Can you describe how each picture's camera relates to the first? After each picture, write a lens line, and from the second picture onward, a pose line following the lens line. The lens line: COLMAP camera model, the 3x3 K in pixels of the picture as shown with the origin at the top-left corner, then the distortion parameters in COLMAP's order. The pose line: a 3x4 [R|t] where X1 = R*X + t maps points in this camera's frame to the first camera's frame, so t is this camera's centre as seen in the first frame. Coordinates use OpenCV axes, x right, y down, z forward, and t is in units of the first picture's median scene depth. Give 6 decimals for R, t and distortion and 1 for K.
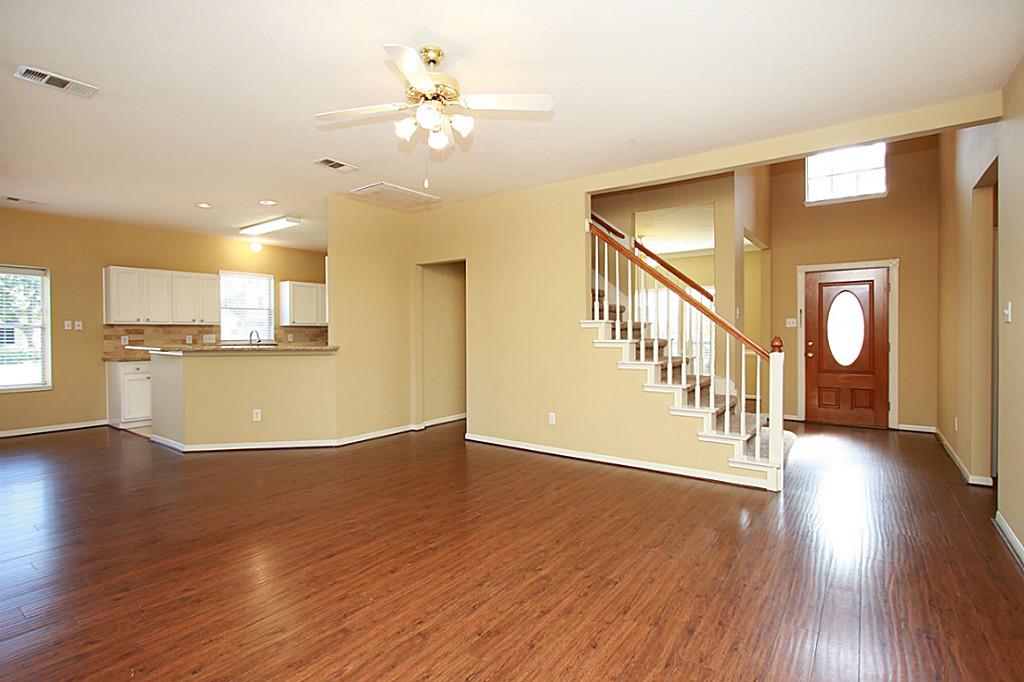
lens RADIAL K [[488.5, 0, 512.2], [0, 488.5, 339.9], [0, 0, 1]] dist [-0.022300, 0.000062]
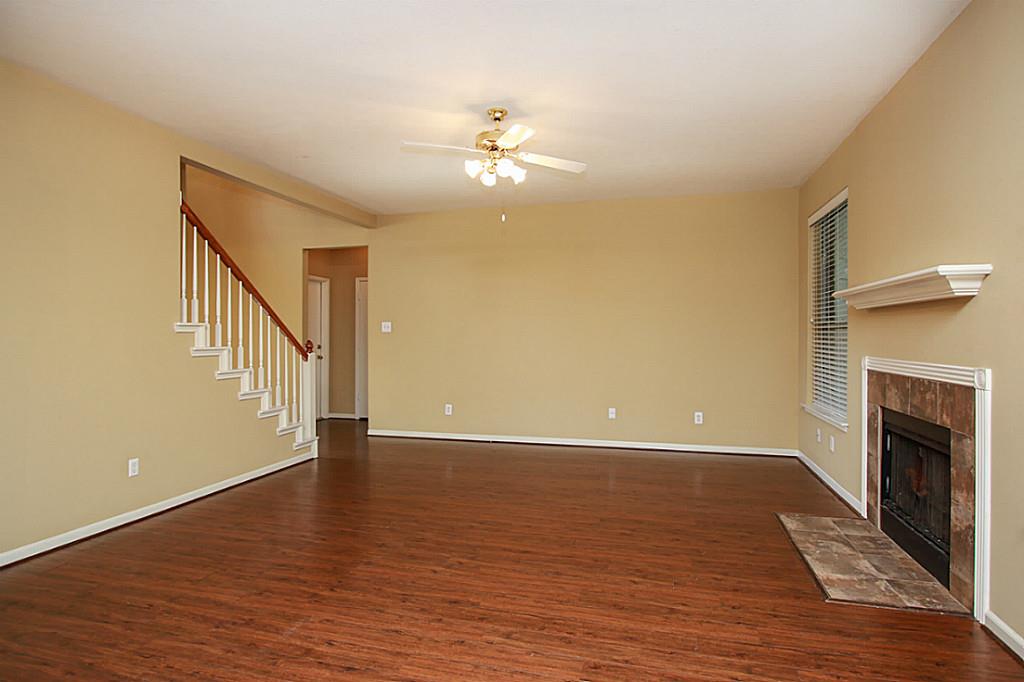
lens RADIAL K [[561.1, 0, 509.5], [0, 561.1, 339.4], [0, 0, 1]] dist [0.000699, -0.000082]
pose [[-0.351885, -0.005202, 0.936029, -1.371783], [0.012695, 0.999866, 0.010330, -0.022935], [-0.935957, 0.015518, -0.351772, 1.334820]]
